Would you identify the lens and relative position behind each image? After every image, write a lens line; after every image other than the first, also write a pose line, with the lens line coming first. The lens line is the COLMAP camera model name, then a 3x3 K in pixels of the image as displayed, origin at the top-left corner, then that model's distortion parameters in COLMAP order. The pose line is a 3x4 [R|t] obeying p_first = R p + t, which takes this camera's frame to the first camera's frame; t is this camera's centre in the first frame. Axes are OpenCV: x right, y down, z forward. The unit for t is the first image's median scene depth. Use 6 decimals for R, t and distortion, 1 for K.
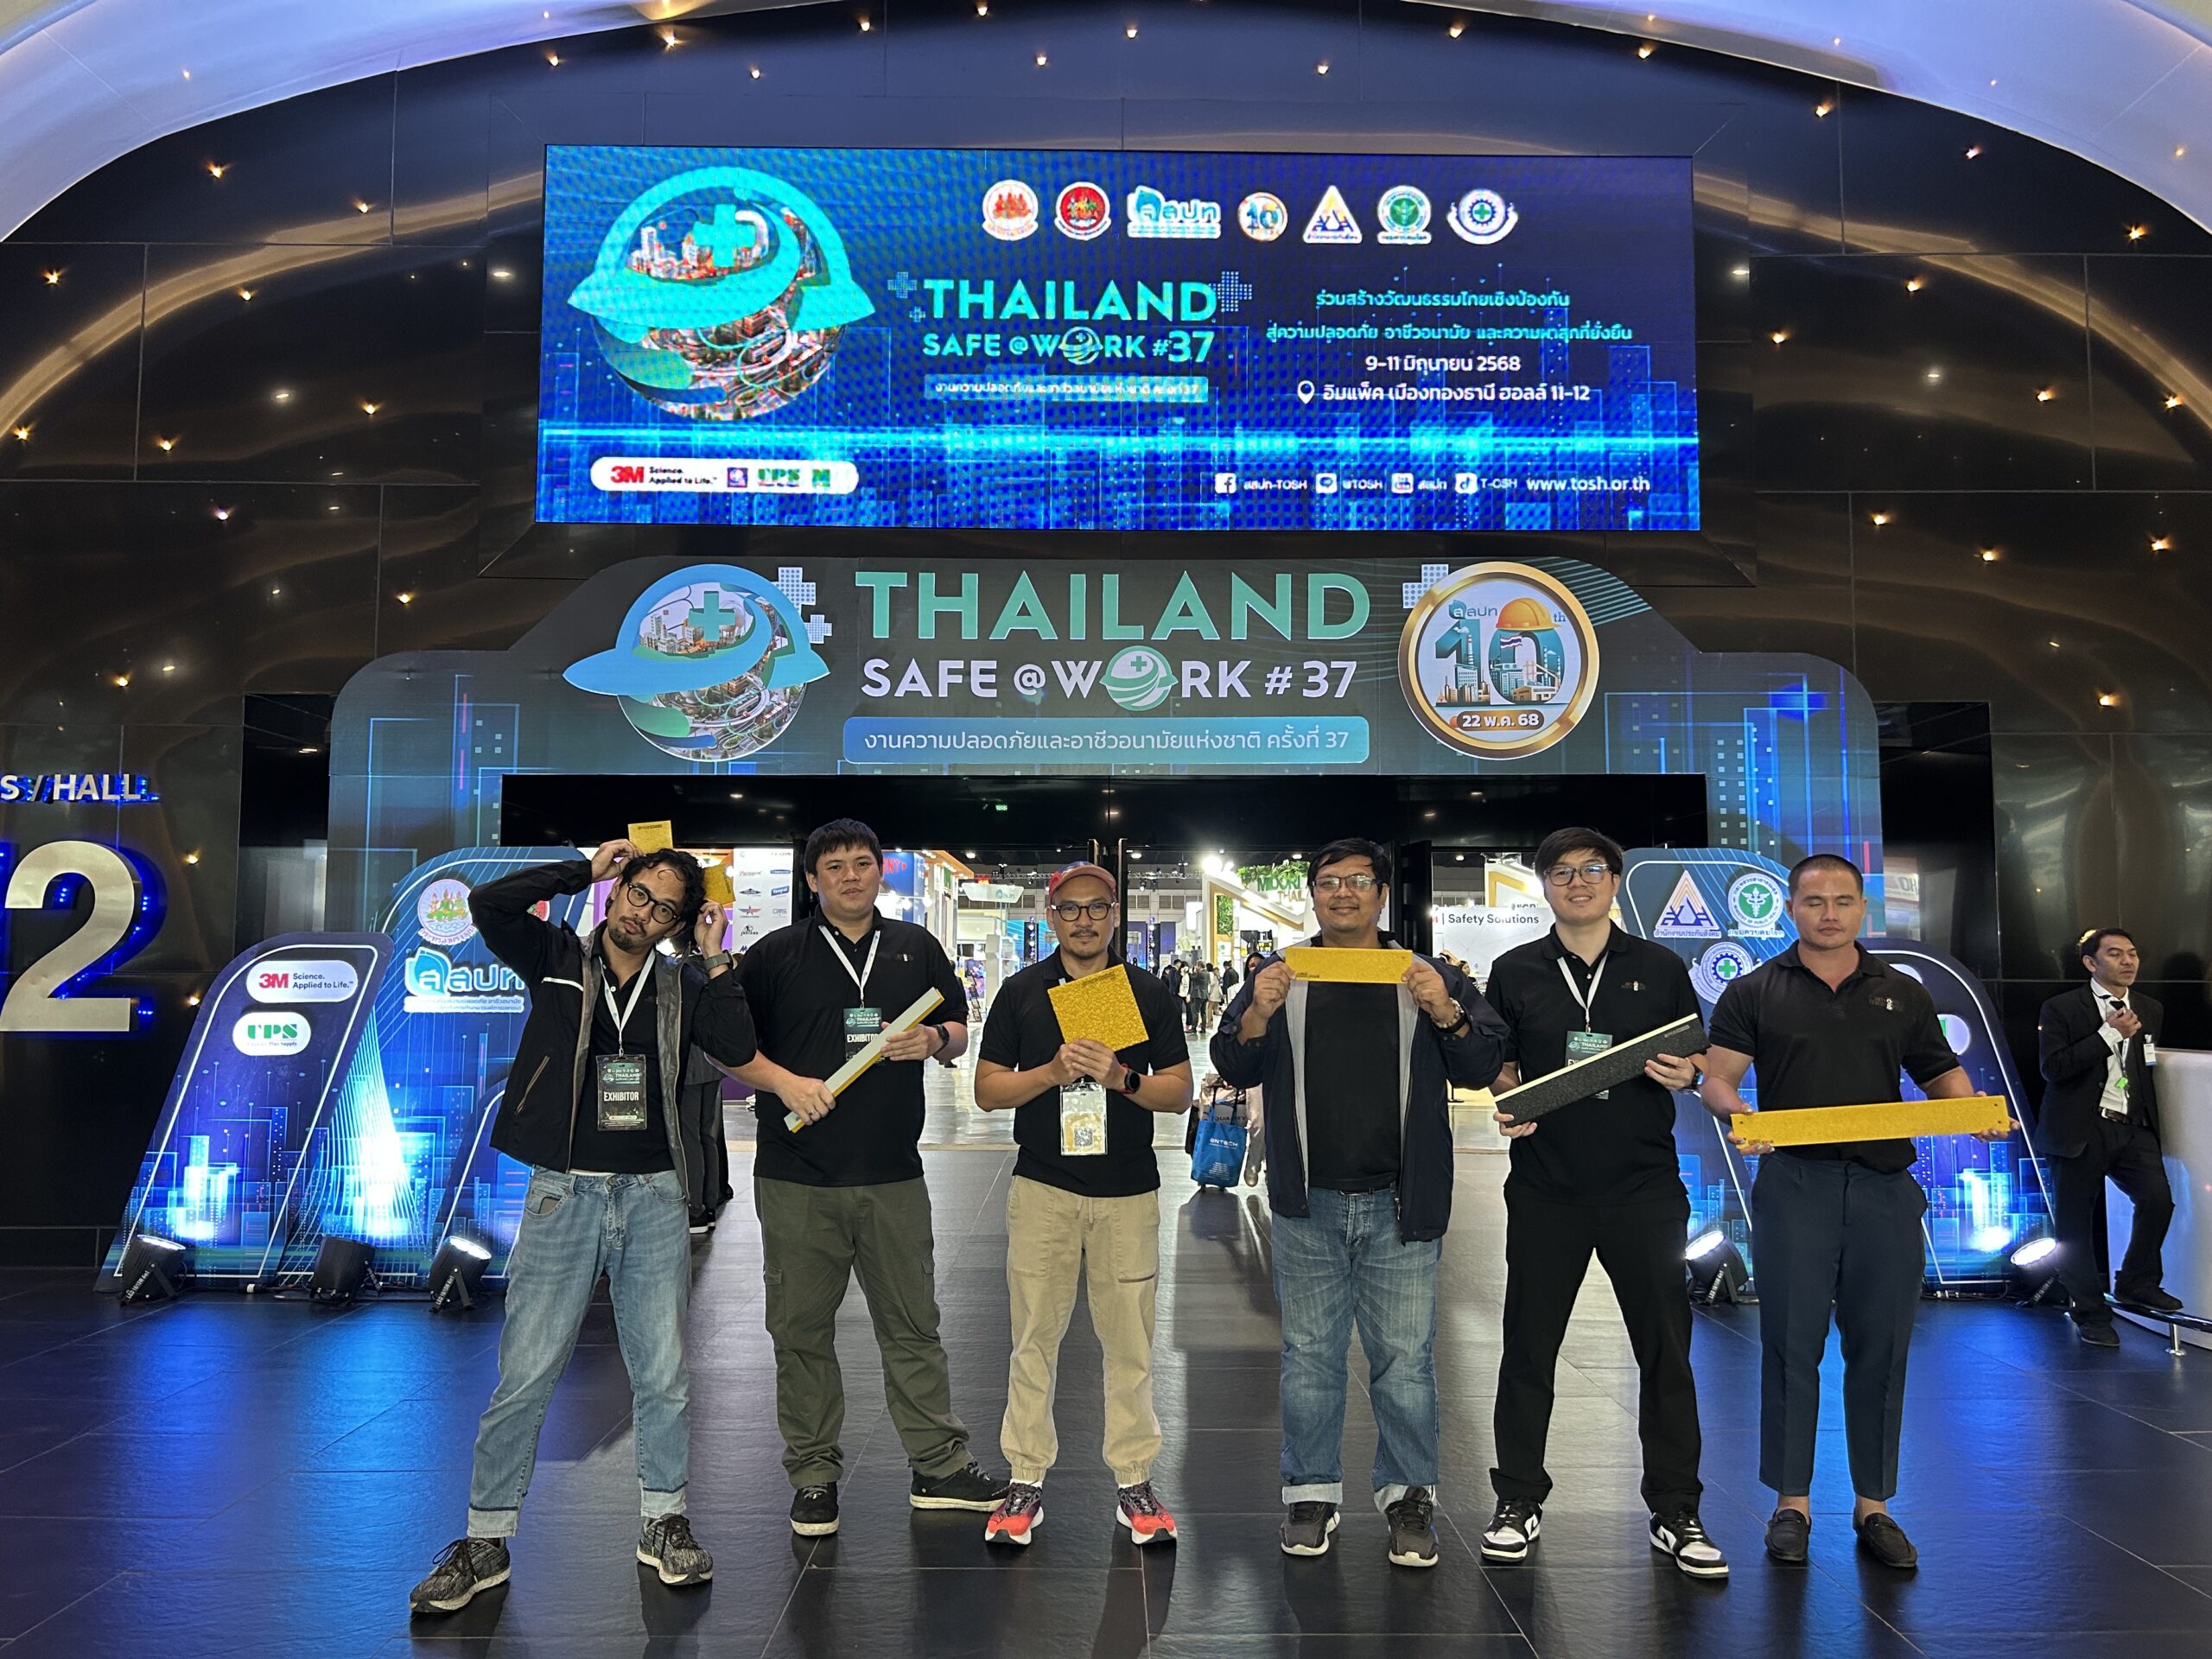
lens RADIAL K [[1682.5, 0, 1105.3], [0, 1682.5, 841.5], [0, 0, 1]] dist [0.033625, -0.029325]
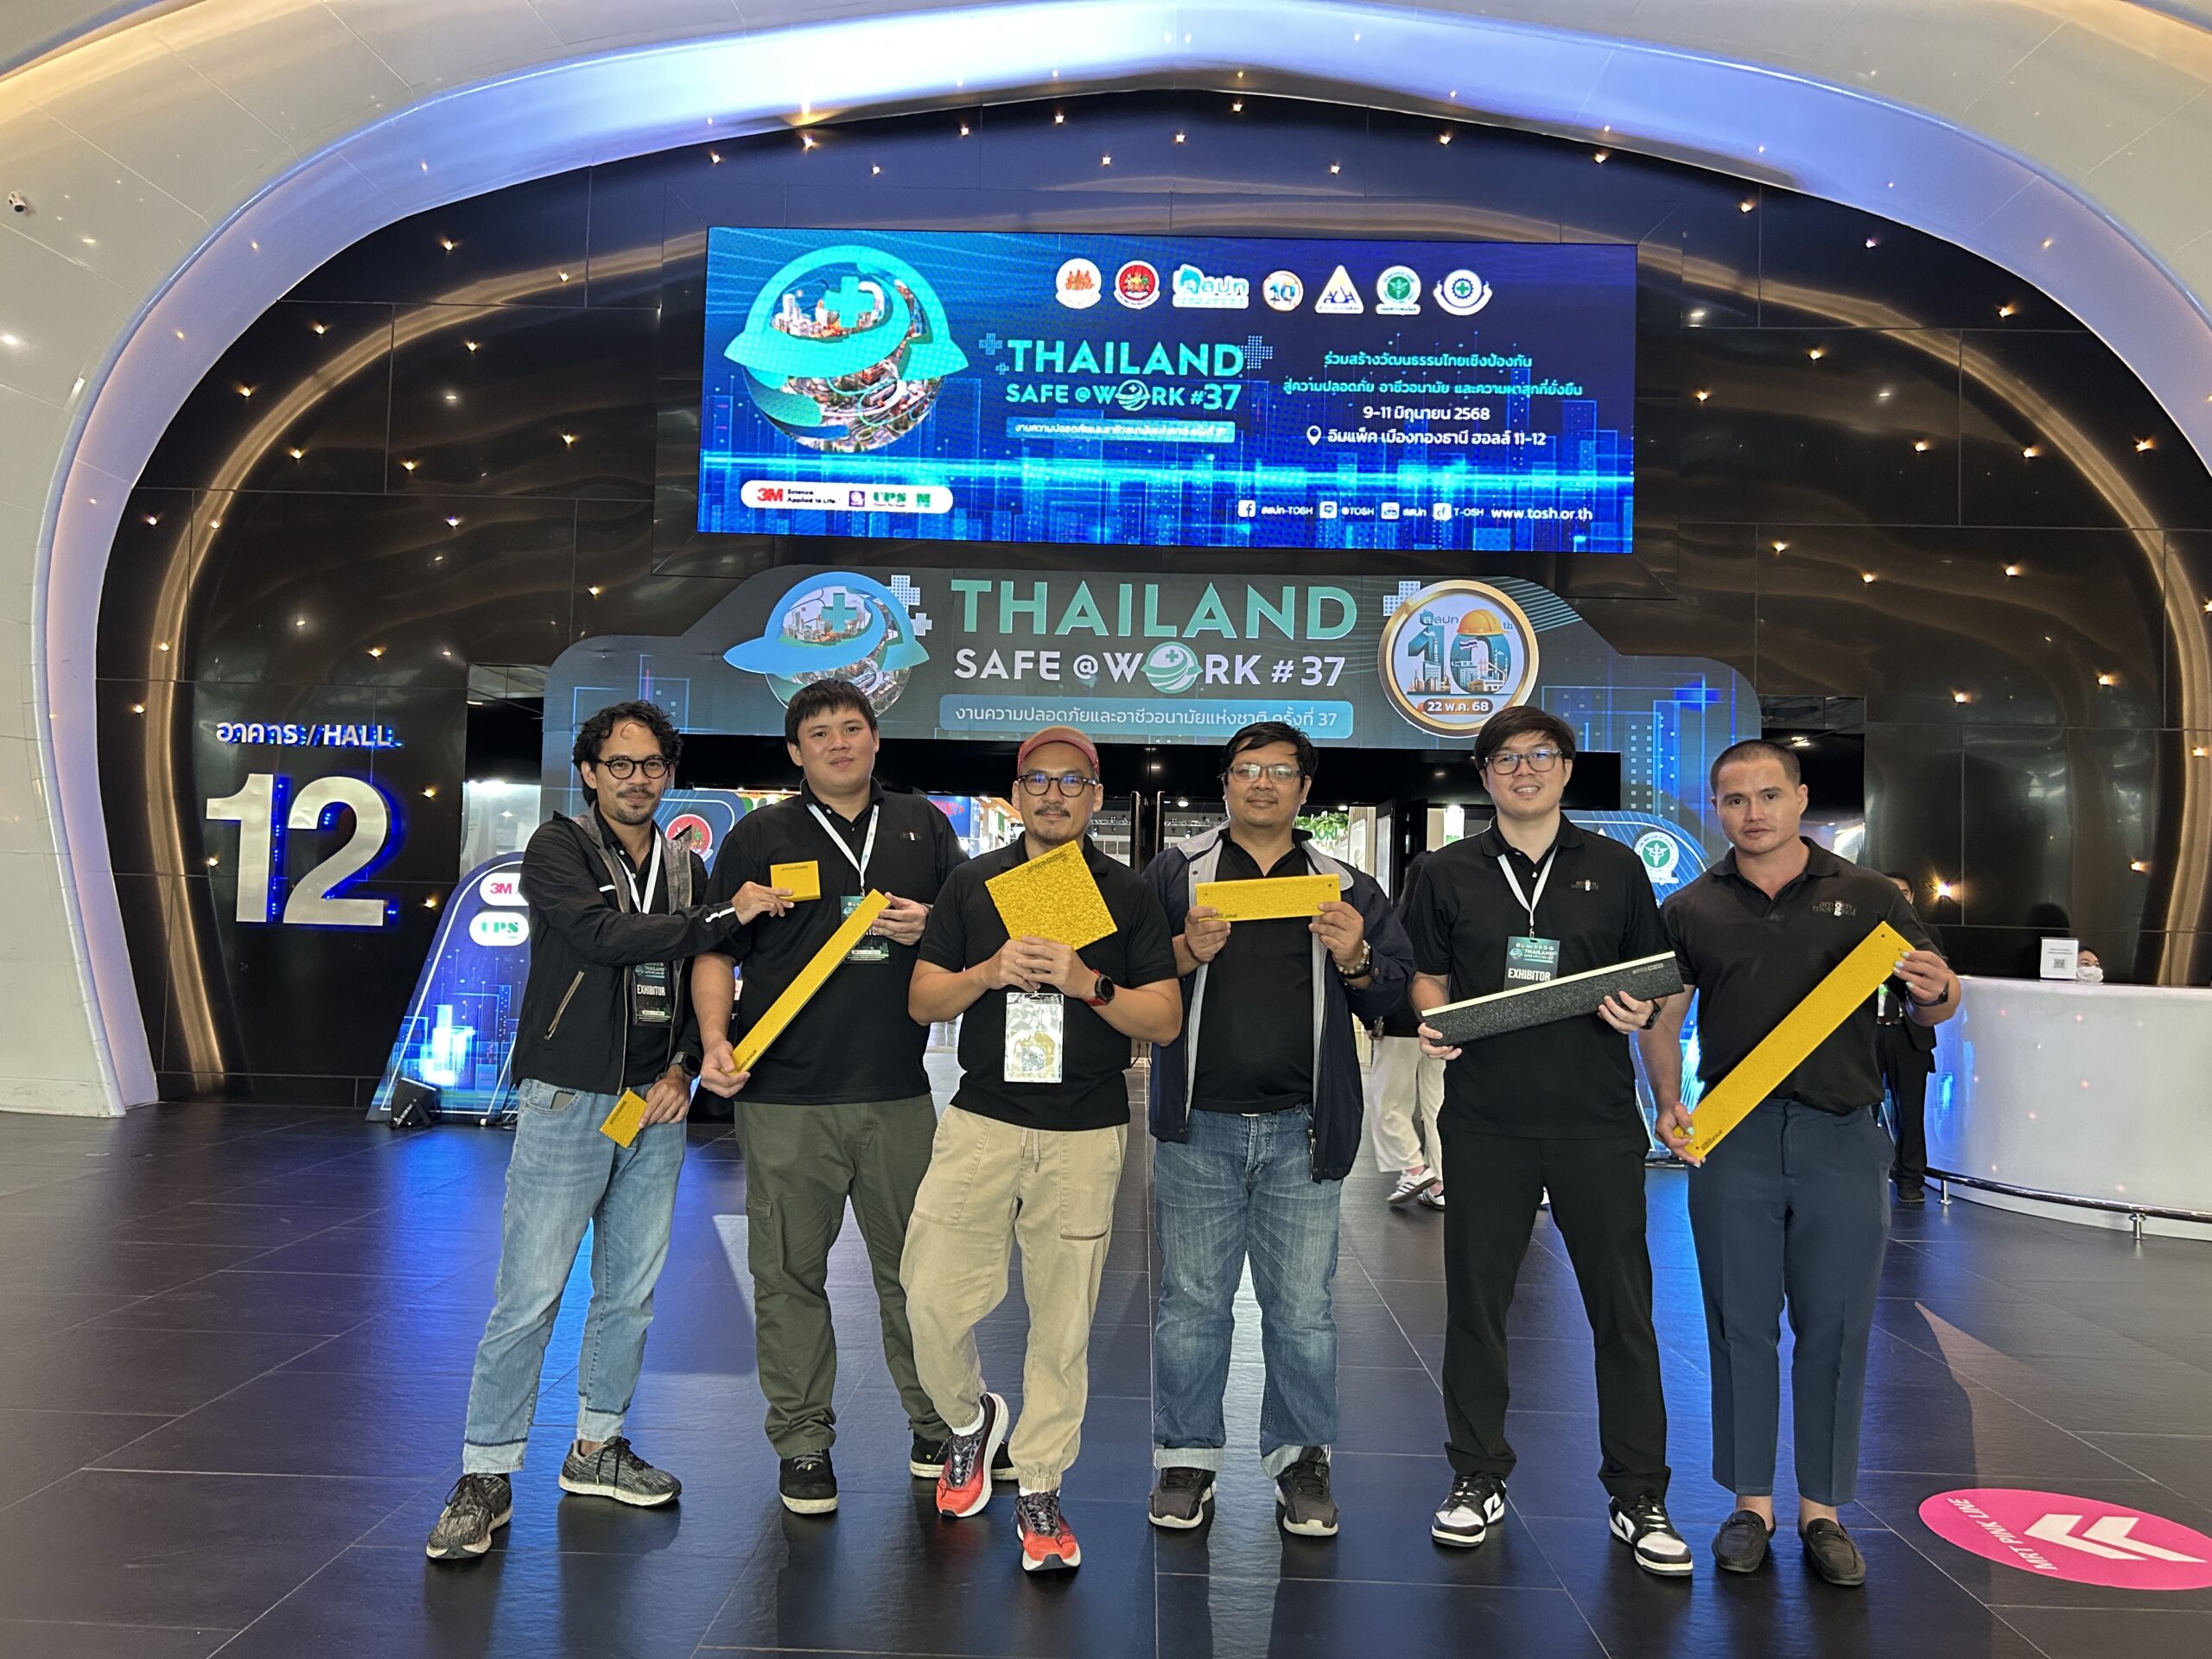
lens RADIAL K [[1682.5, 0, 1105.3], [0, 1682.5, 839.4], [0, 0, 1]] dist [0.033625, -0.029325]
pose [[0.999333, 0.022833, -0.028494, 0.008125], [-0.021960, 0.999291, 0.030596, -0.004828], [0.029172, -0.029950, 0.999126, -0.254040]]
